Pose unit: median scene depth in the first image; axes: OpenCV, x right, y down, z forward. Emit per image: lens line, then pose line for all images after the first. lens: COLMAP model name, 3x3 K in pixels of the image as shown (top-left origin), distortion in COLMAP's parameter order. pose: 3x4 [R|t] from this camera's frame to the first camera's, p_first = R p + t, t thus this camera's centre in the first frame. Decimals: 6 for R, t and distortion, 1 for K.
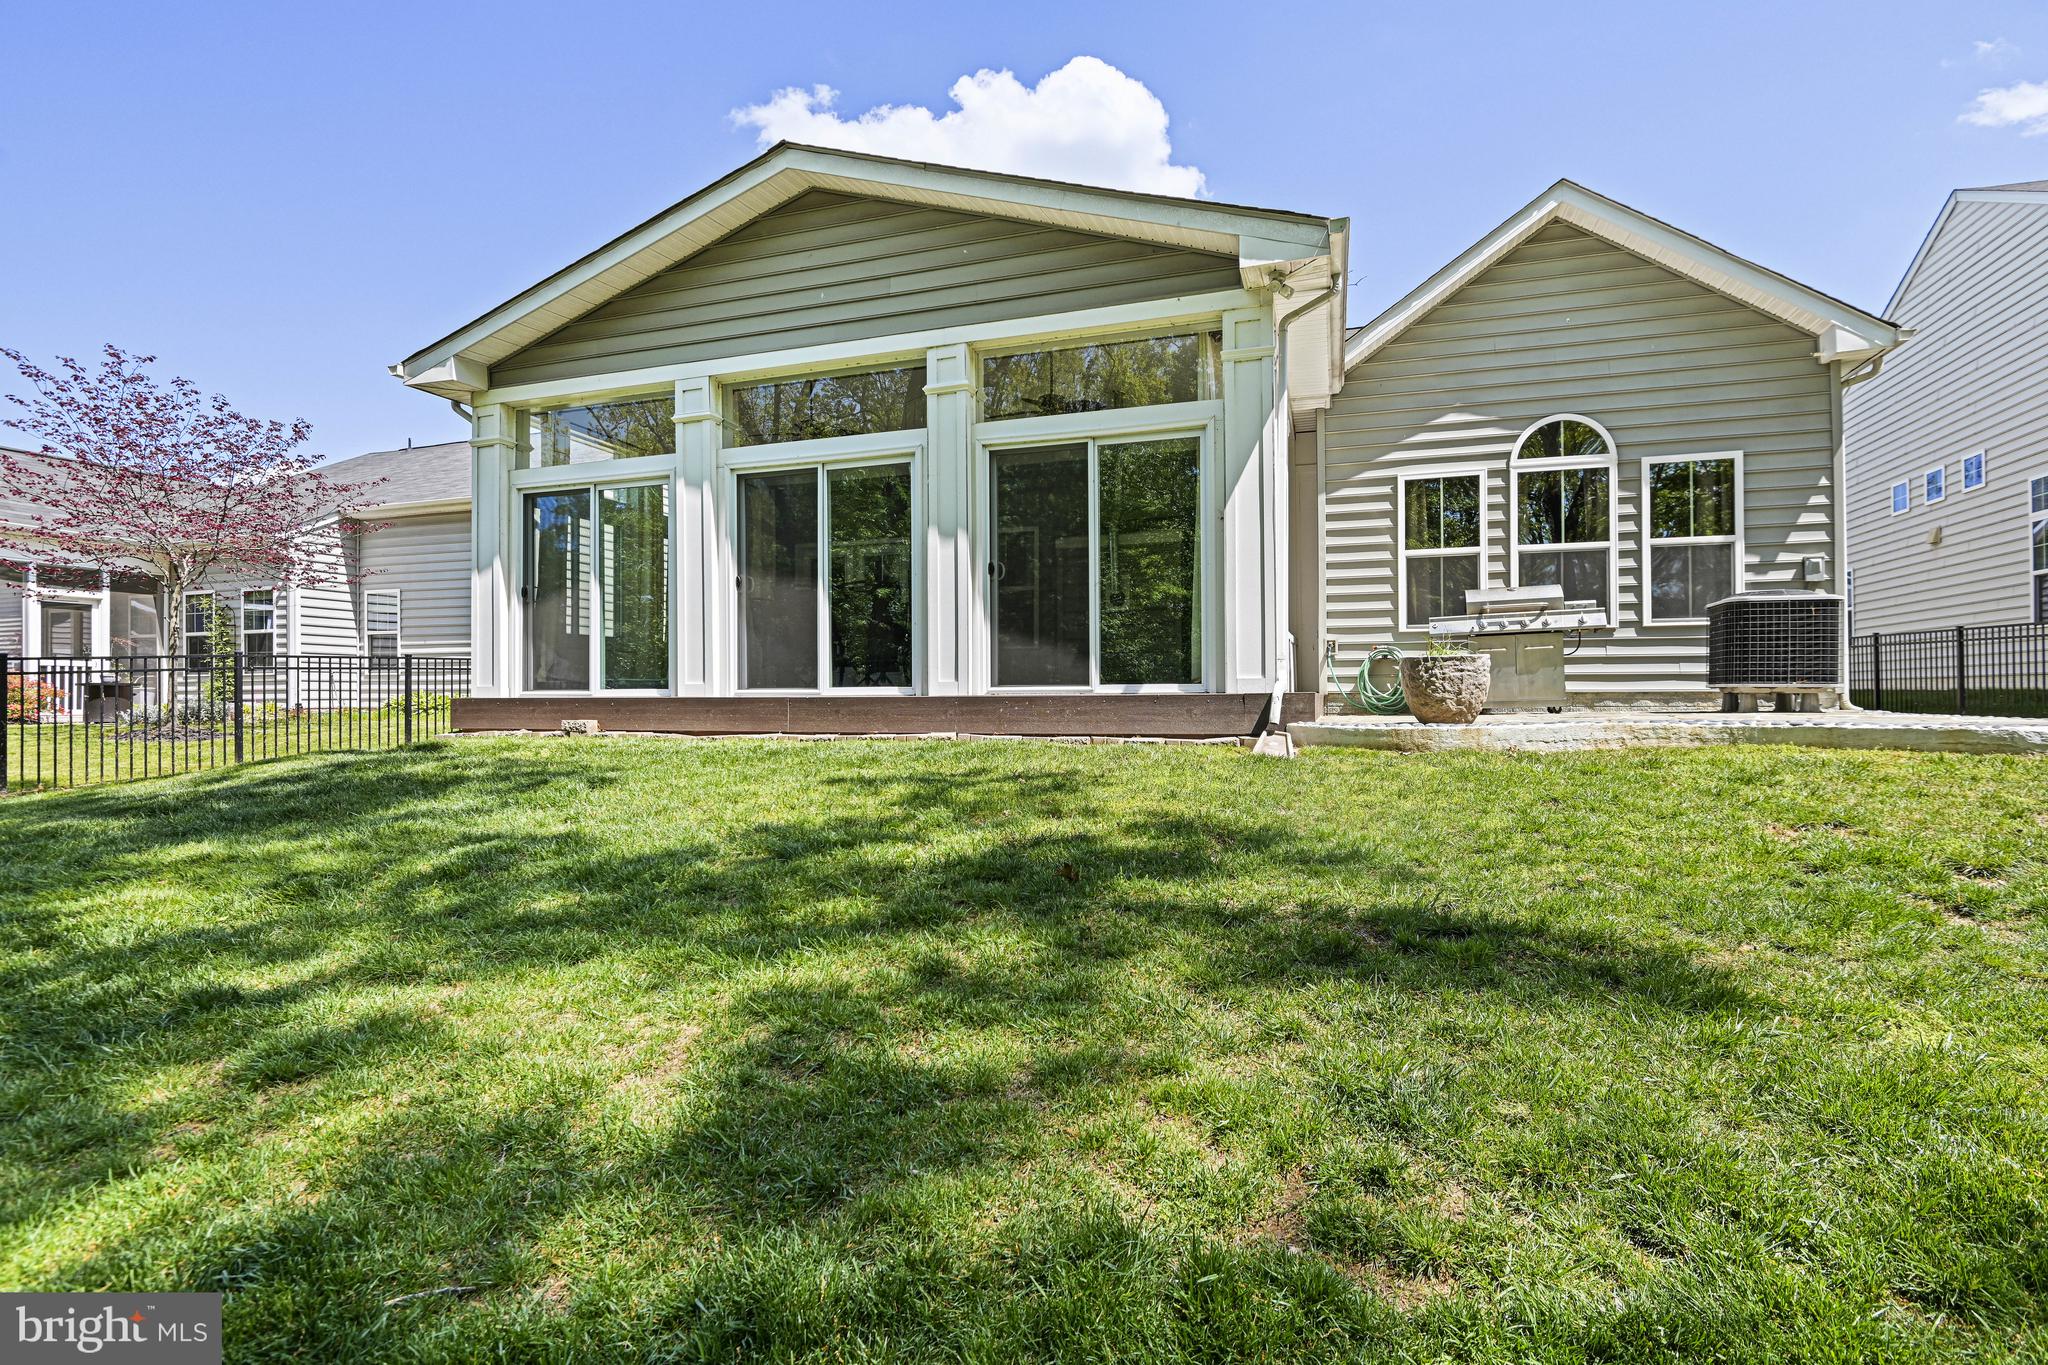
lens RADIAL K [[870.0, 0, 1024.0], [0, 870.0, 682.5], [0, 0, 1]] dist [-0.022598, -0.000015]
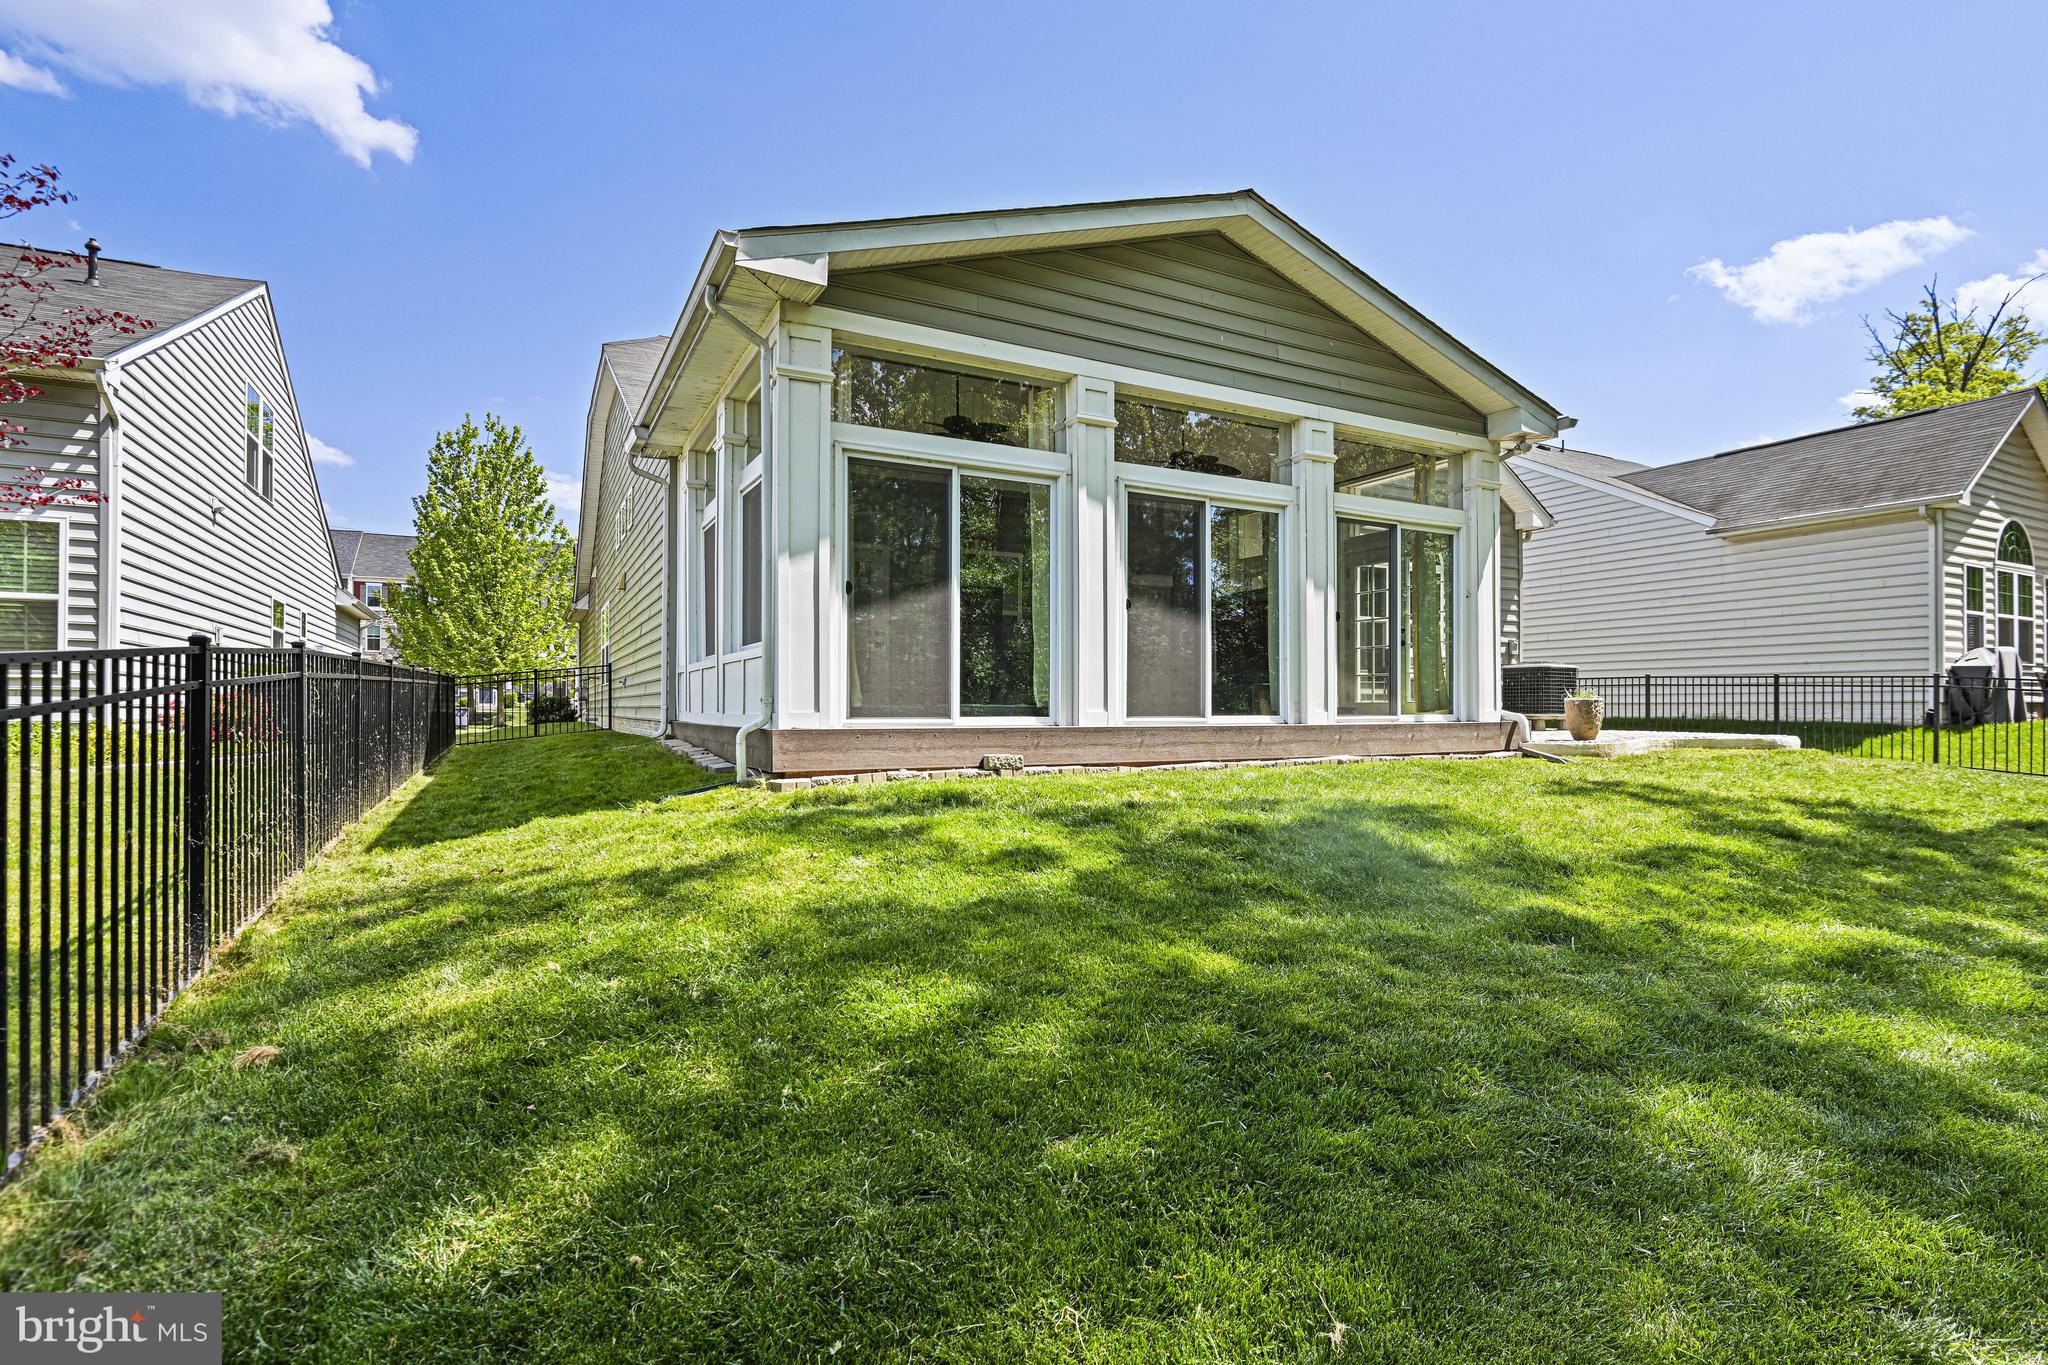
lens RADIAL K [[967.7, 0, 1025.2], [0, 967.7, 709.9], [0, 0, 1]] dist [-0.024959, -0.000085]
pose [[0.717896, 0.007509, 0.696110, -1.097847], [-0.000108, 0.999943, -0.010675, 0.009844], [-0.696151, 0.007589, 0.717856, 0.308763]]
